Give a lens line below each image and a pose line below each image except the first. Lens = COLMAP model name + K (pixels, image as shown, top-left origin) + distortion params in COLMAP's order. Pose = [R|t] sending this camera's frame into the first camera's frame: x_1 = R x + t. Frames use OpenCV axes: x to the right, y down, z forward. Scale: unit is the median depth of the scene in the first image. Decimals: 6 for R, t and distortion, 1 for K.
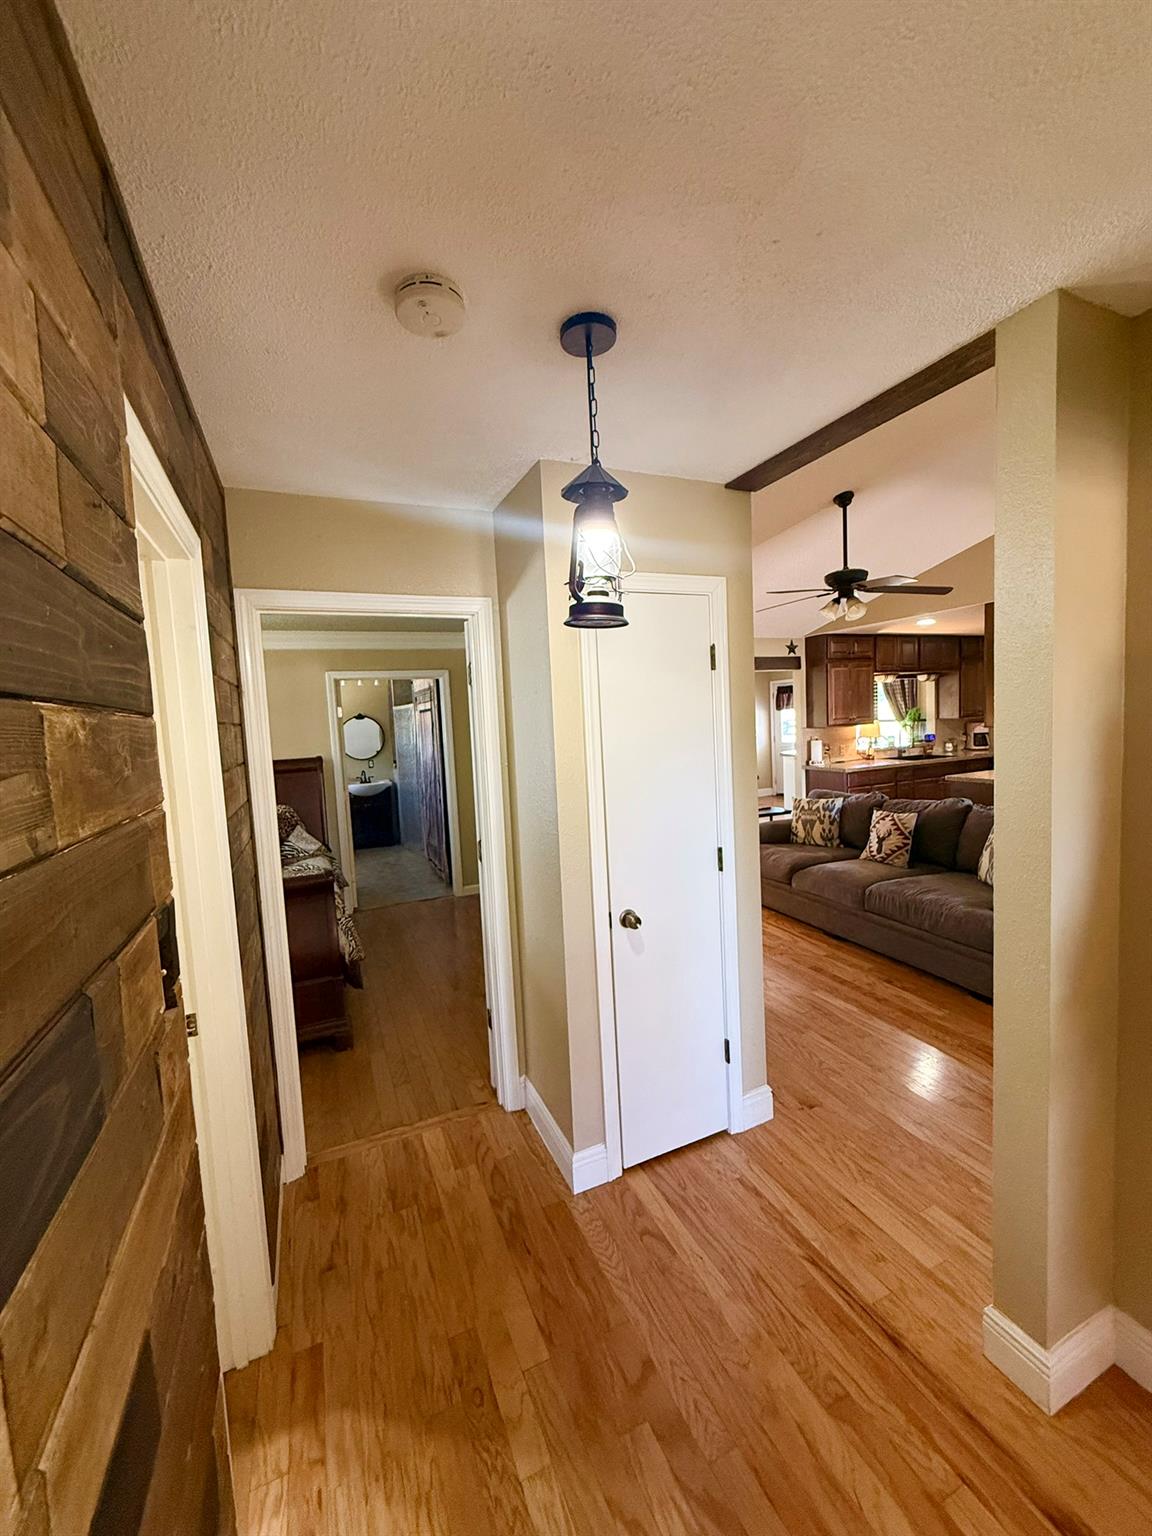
lens RADIAL K [[617.4, 0, 576.6], [0, 617.4, 762.9], [0, 0, 1]] dist [0.000459, 0.000057]
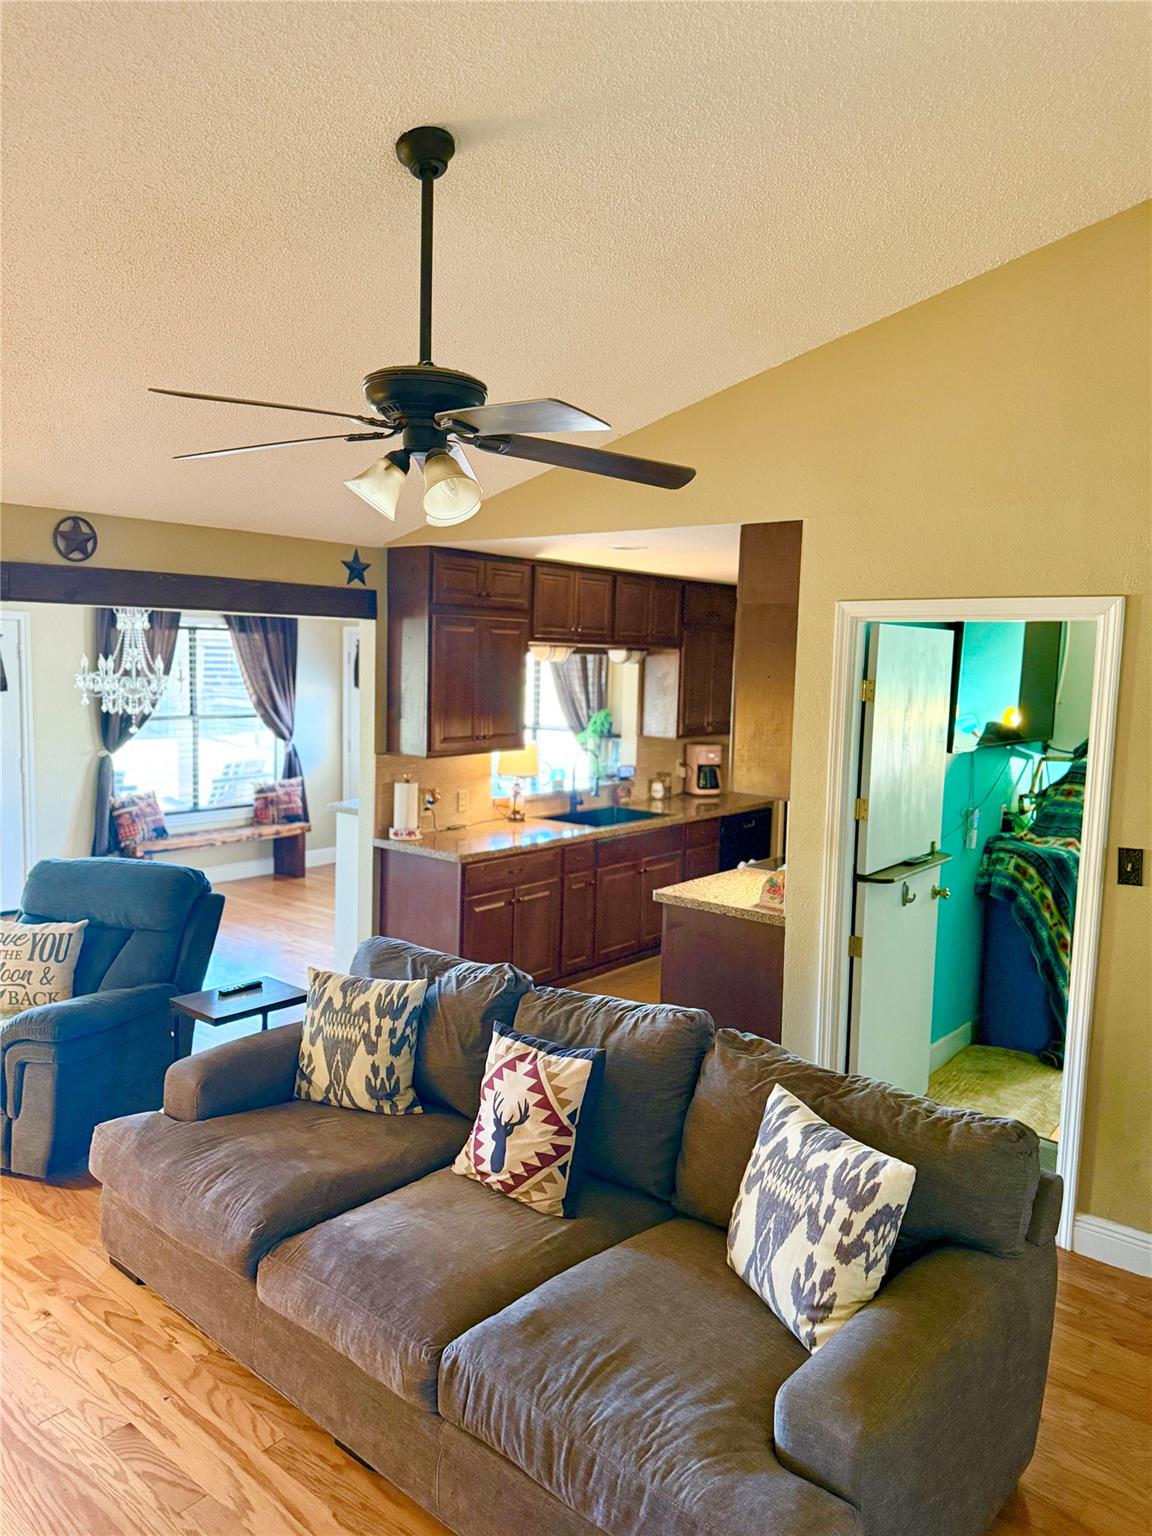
lens RADIAL K [[1078.8, 0, 575.9], [0, 1078.8, 773.5], [0, 0, 1]] dist [0.127280, -0.222991]
pose [[0.888801, 0.022877, 0.457723, 0.196624], [-0.035785, 0.999168, 0.019549, -0.088568], [-0.456895, -0.033755, 0.888880, 0.350999]]
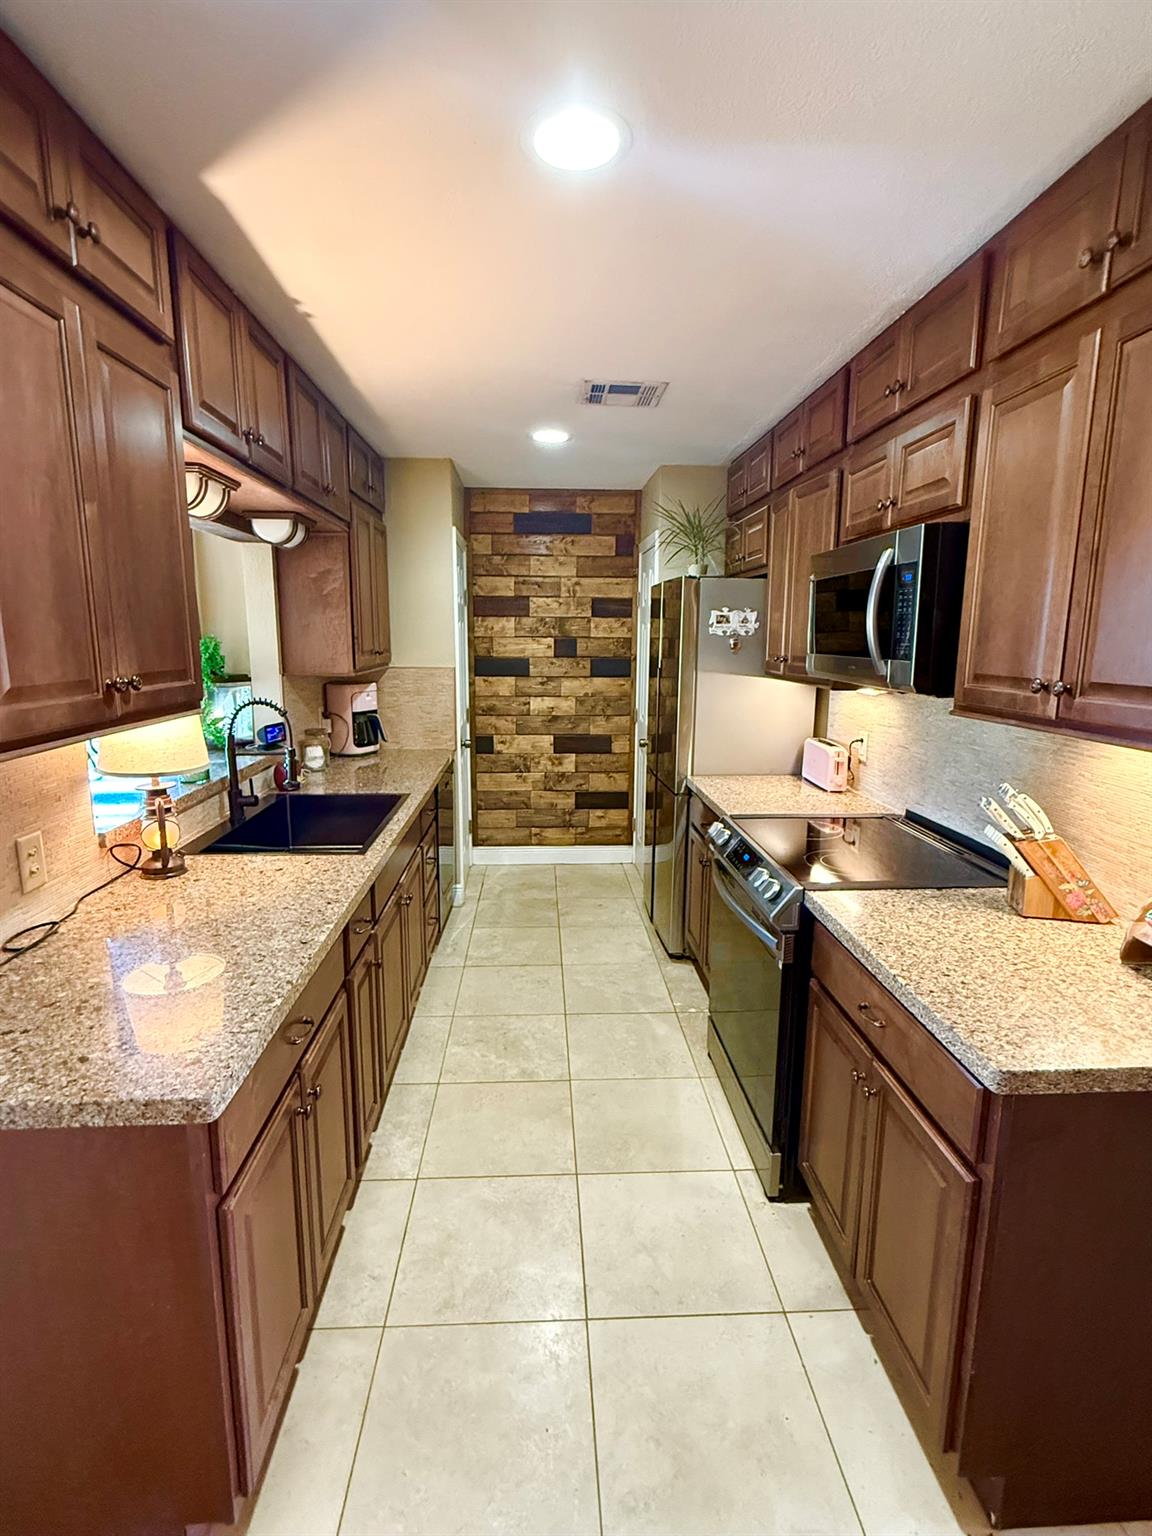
lens RADIAL K [[733.7, 0, 571.6], [0, 733.7, 764.3], [0, 0, 1]] dist [0.001022, -0.000017]
pose [[0.359036, -0.111535, 0.926635, 0.438084], [0.047513, 0.993731, 0.101202, -0.090134], [-0.932114, 0.007692, 0.362084, 1.153560]]
